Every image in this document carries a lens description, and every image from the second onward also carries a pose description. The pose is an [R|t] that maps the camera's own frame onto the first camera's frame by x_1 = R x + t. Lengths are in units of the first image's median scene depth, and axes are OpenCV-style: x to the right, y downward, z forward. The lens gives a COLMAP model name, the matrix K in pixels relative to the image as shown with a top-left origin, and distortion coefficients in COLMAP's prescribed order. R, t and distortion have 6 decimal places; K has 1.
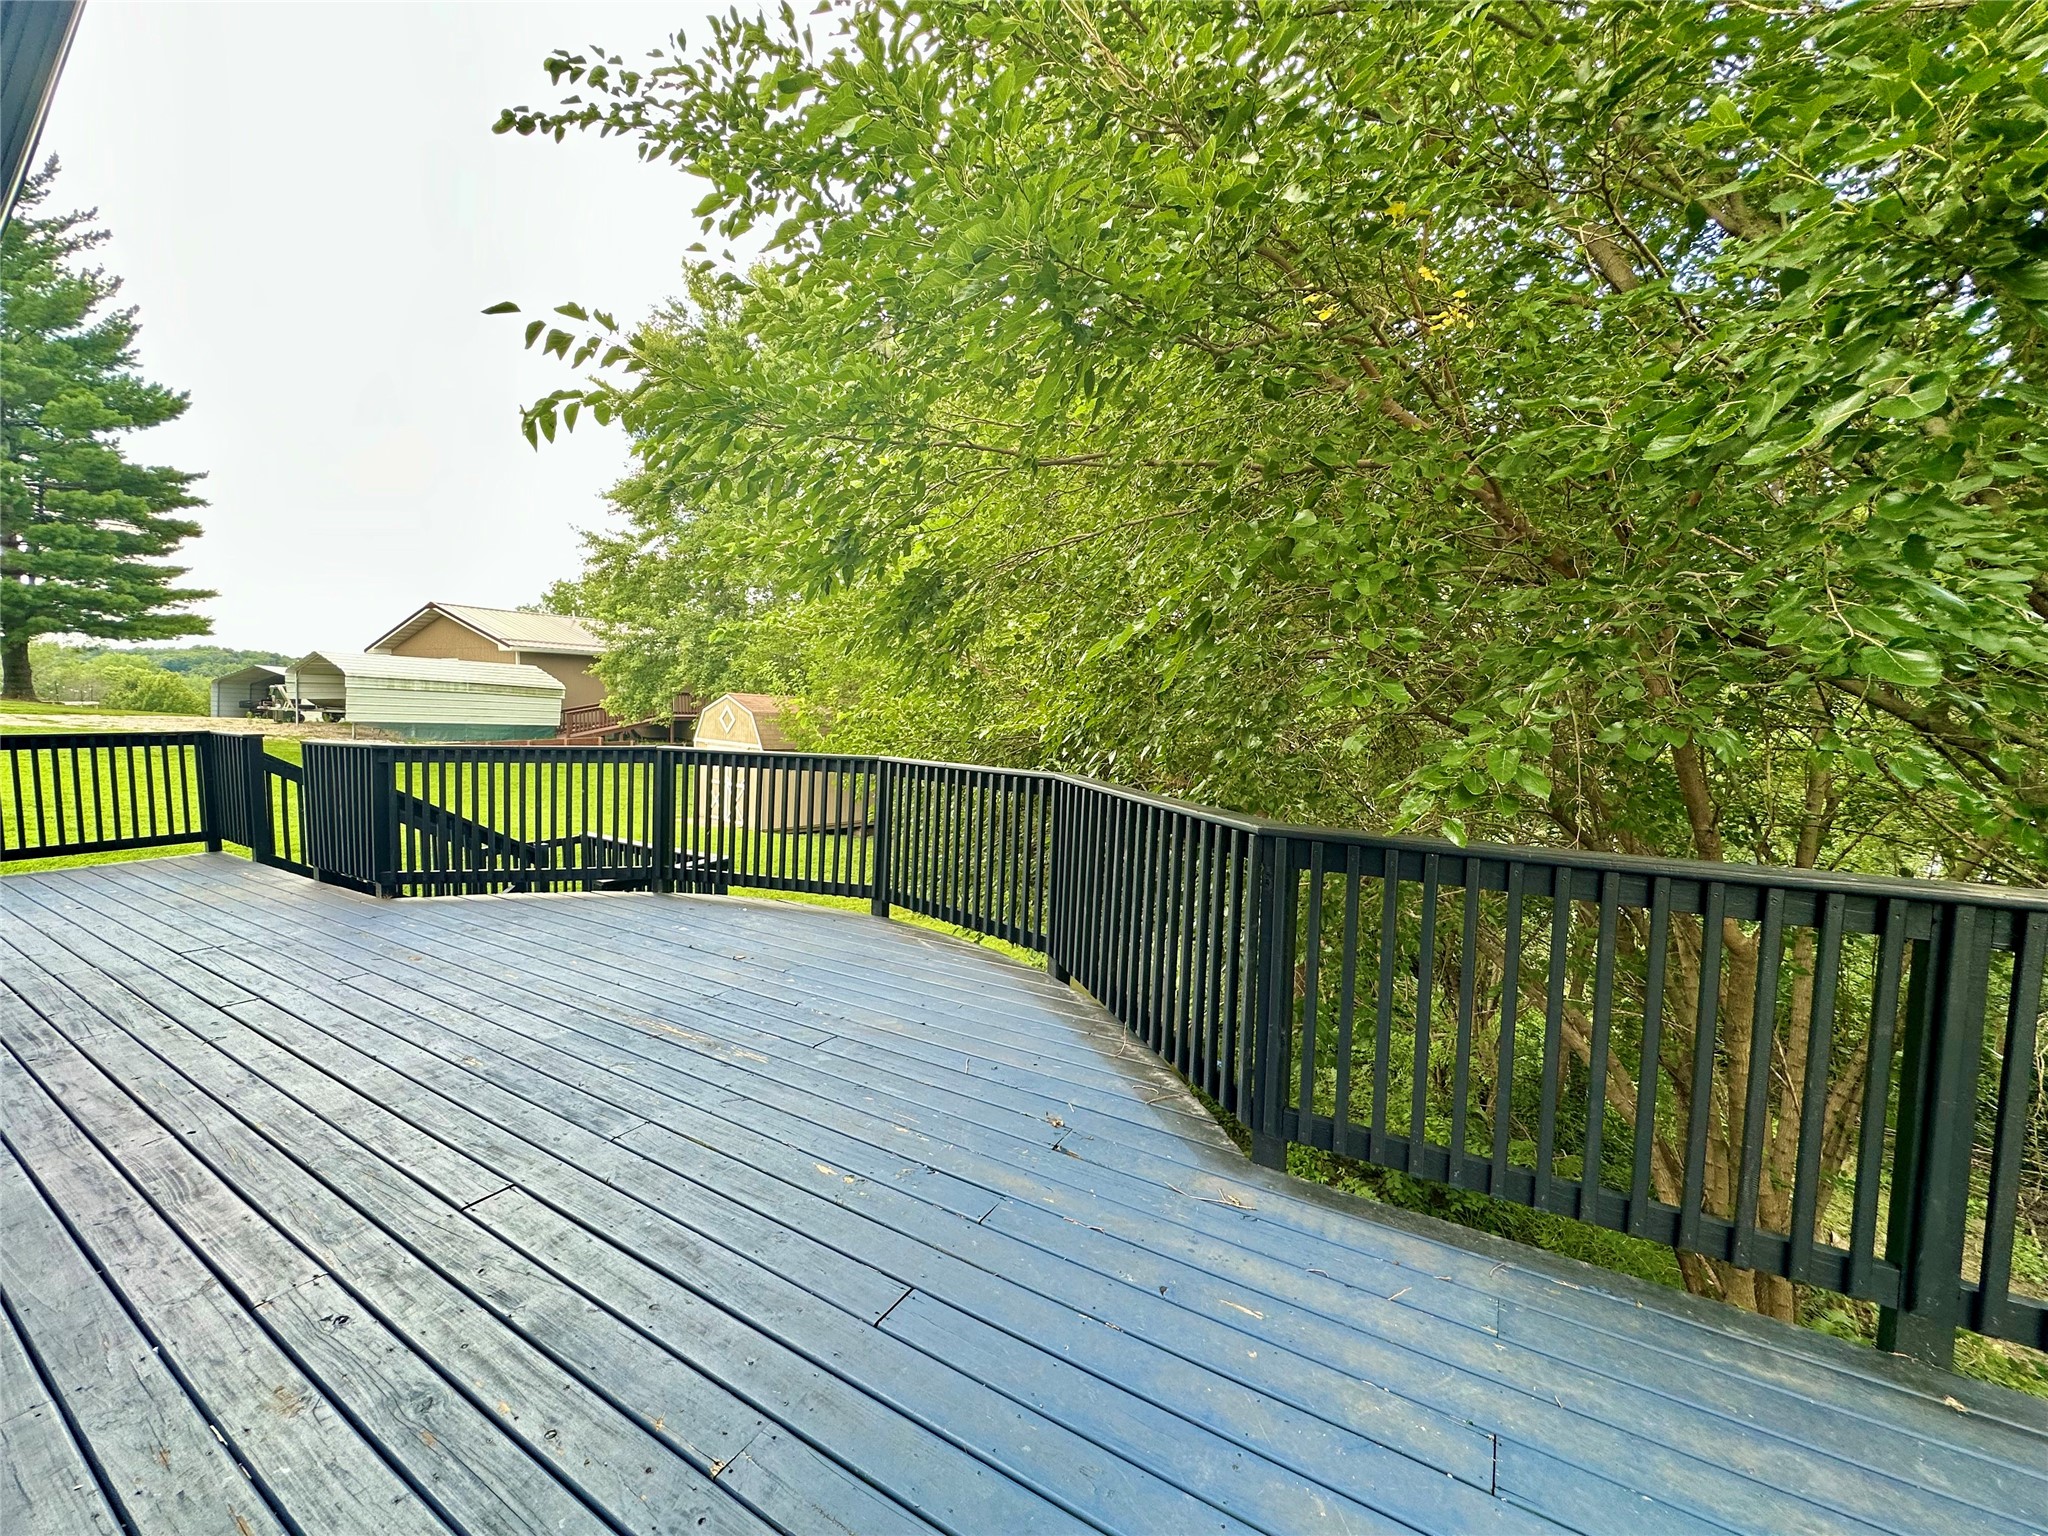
lens RADIAL K [[808.5, 0, 1034.2], [0, 808.5, 761.3], [0, 0, 1]] dist [-0.001868, 0.000285]
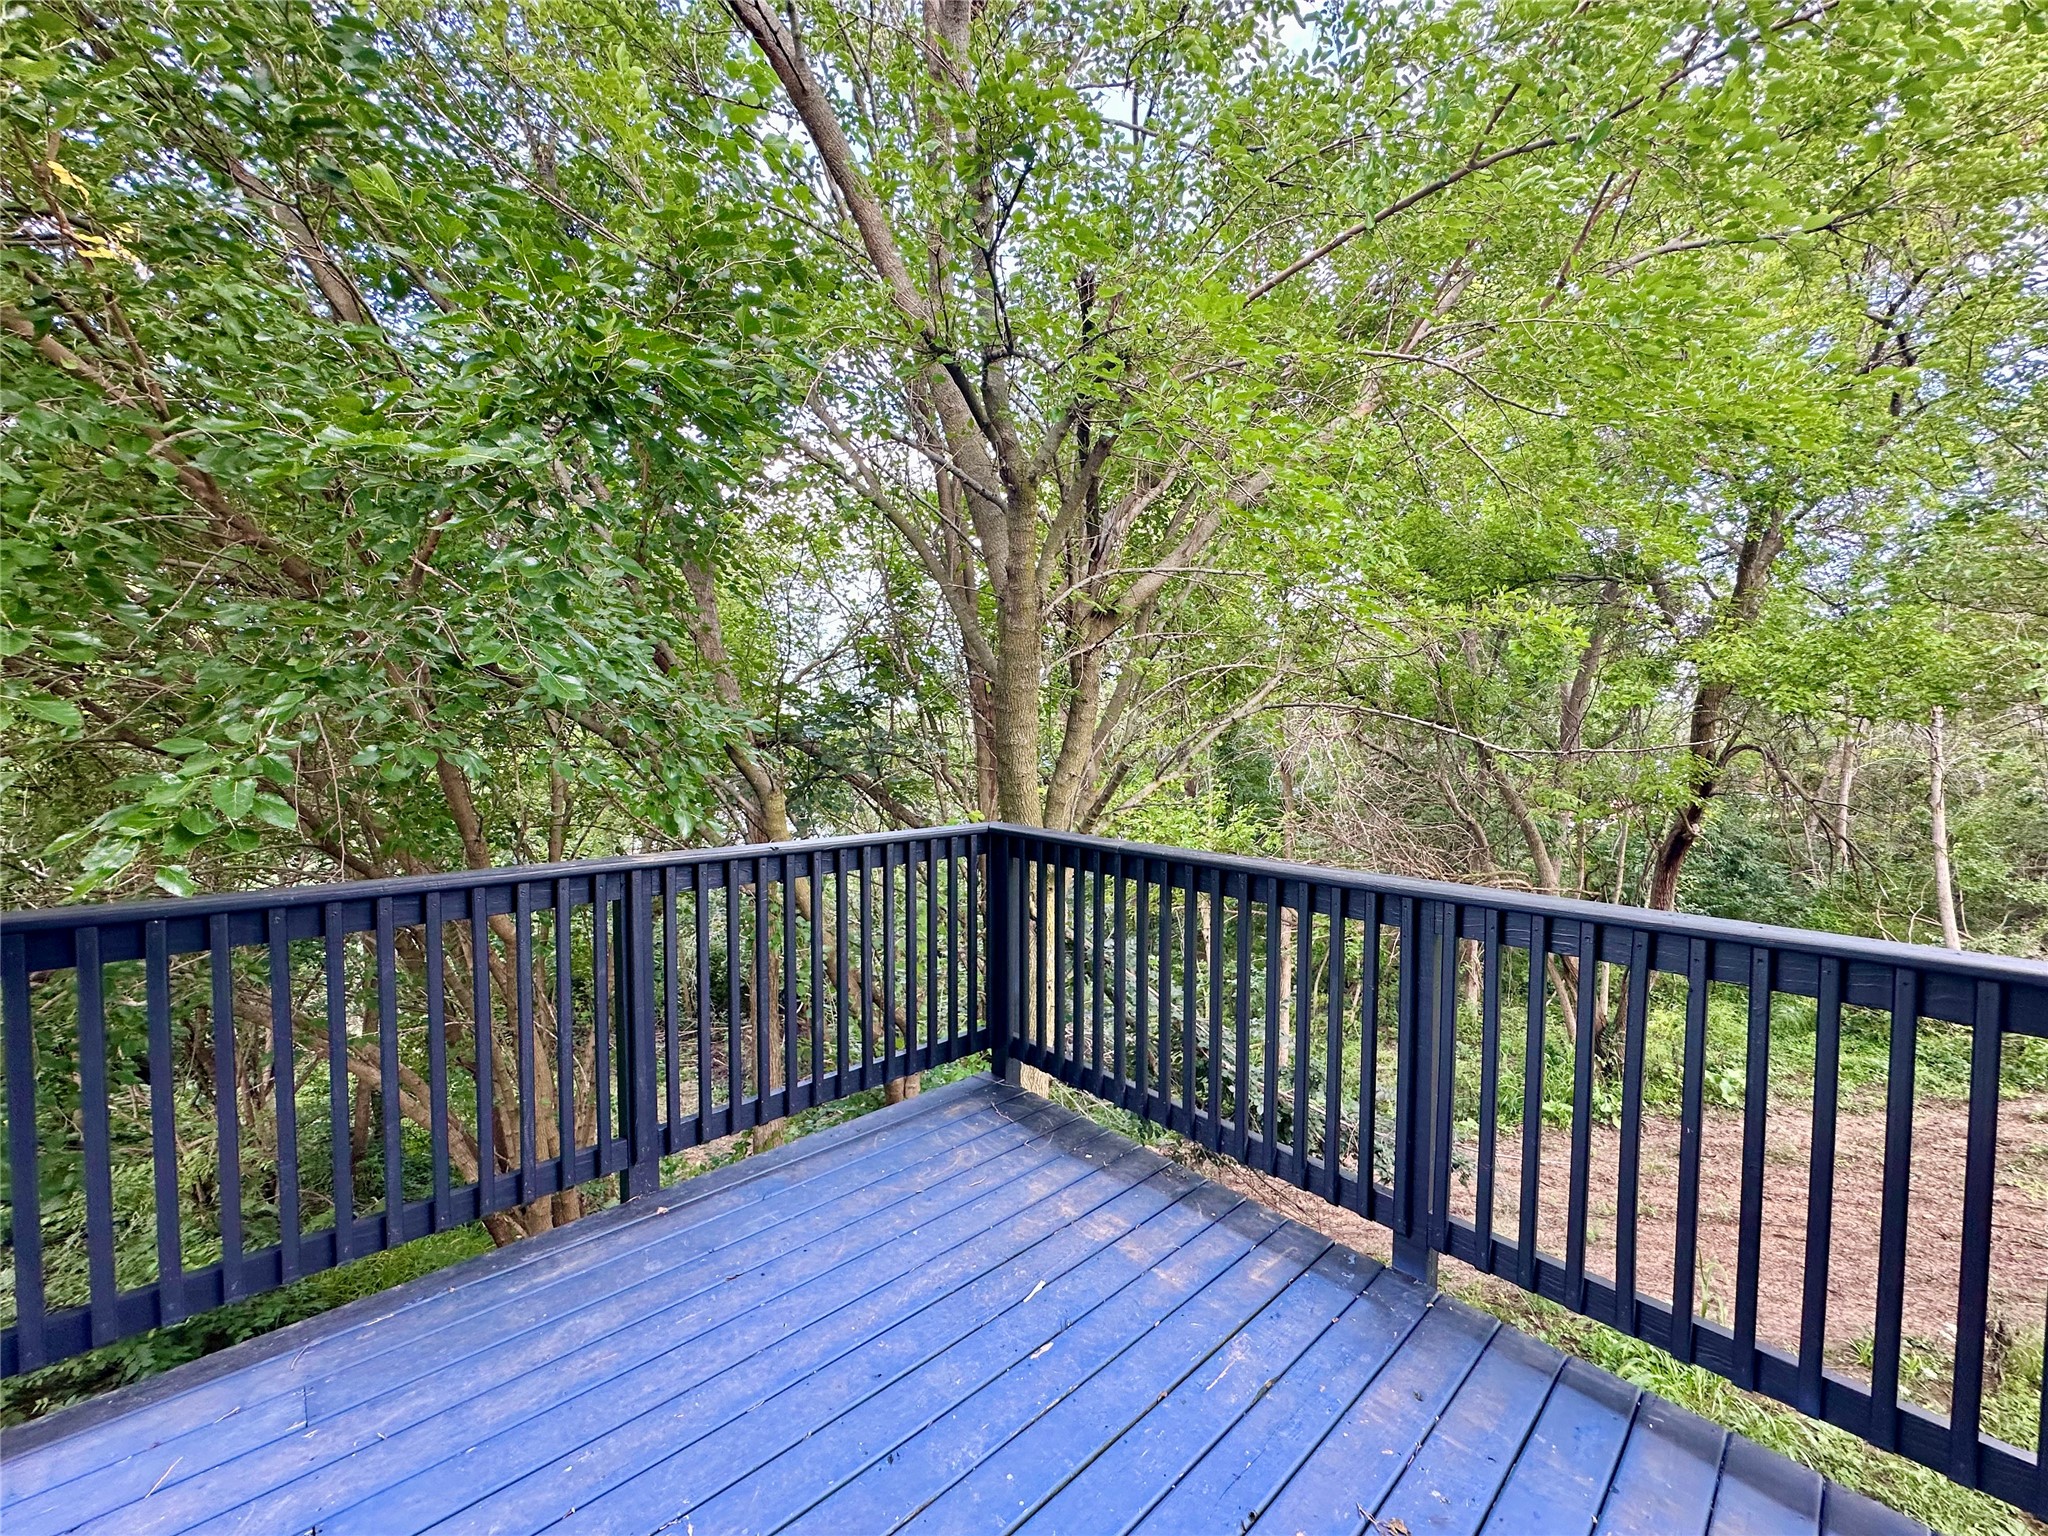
lens RADIAL K [[813.8, 0, 1024.8], [0, 813.8, 771.4], [0, 0, 1]] dist [-0.006864, 0.000740]
pose [[0.281583, -0.055733, 0.957917, -0.015635], [0.068328, 0.996942, 0.037918, 0.000491], [-0.957101, 0.054775, 0.284530, -0.045508]]
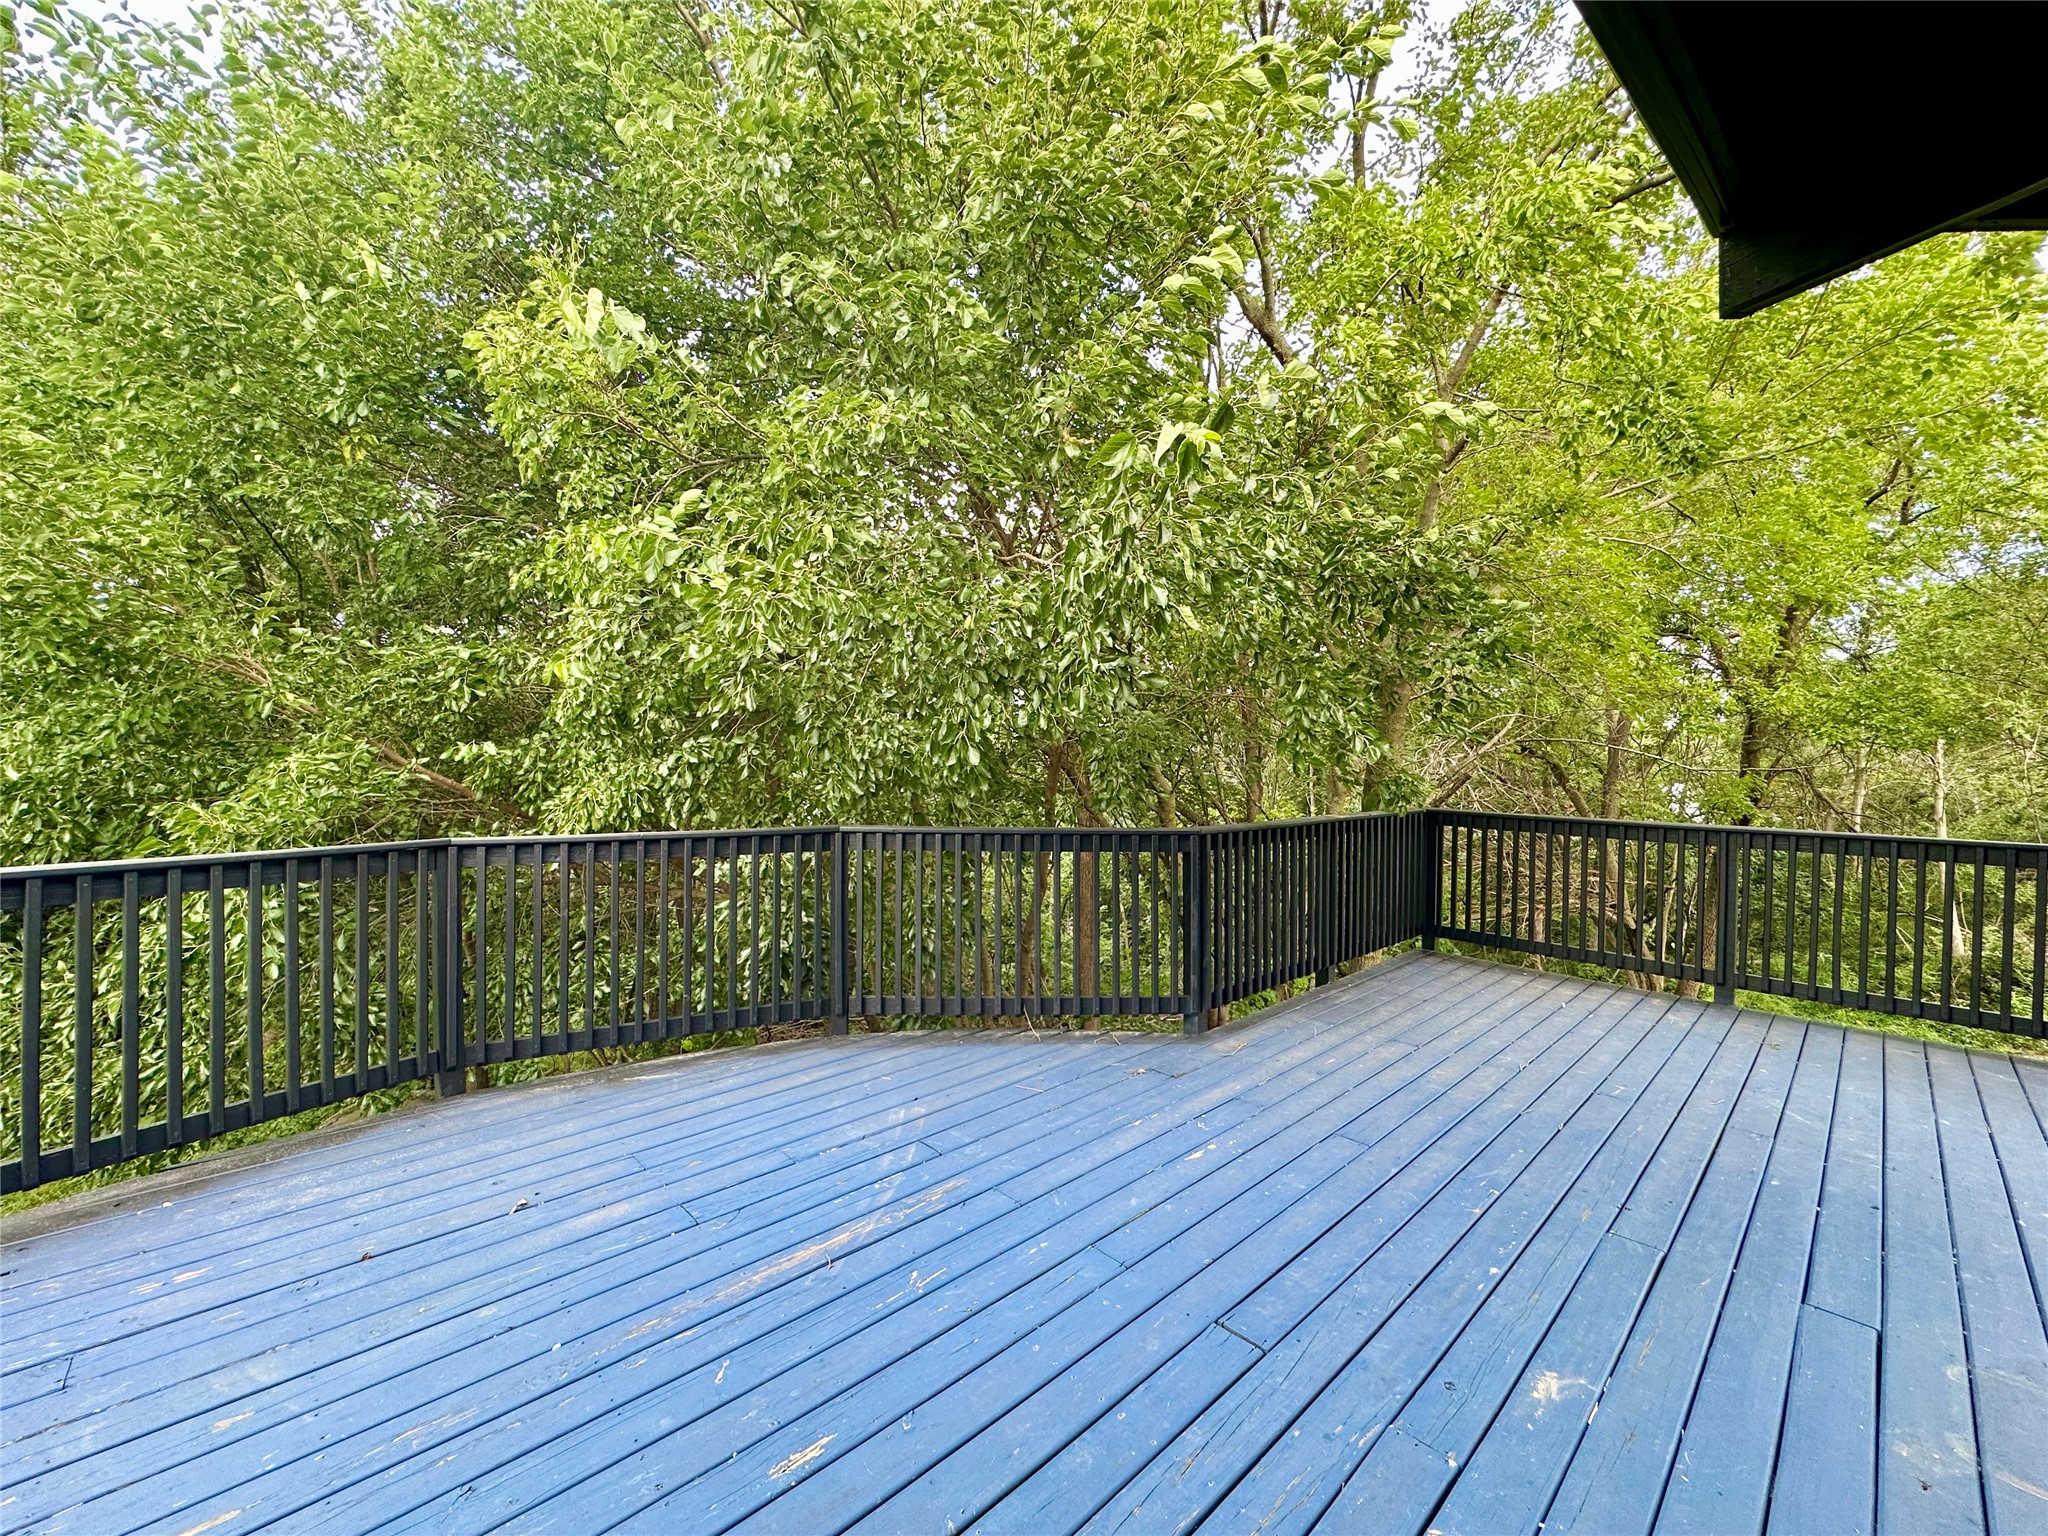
lens RADIAL K [[813.8, 0, 1024.8], [0, 813.8, 771.4], [0, 0, 1]] dist [-0.006864, 0.000740]
pose [[0.278614, -0.026749, 0.960030, -1.211814], [0.063878, 0.997915, 0.009266, -0.057258], [-0.958276, 0.058743, 0.279742, 0.747536]]
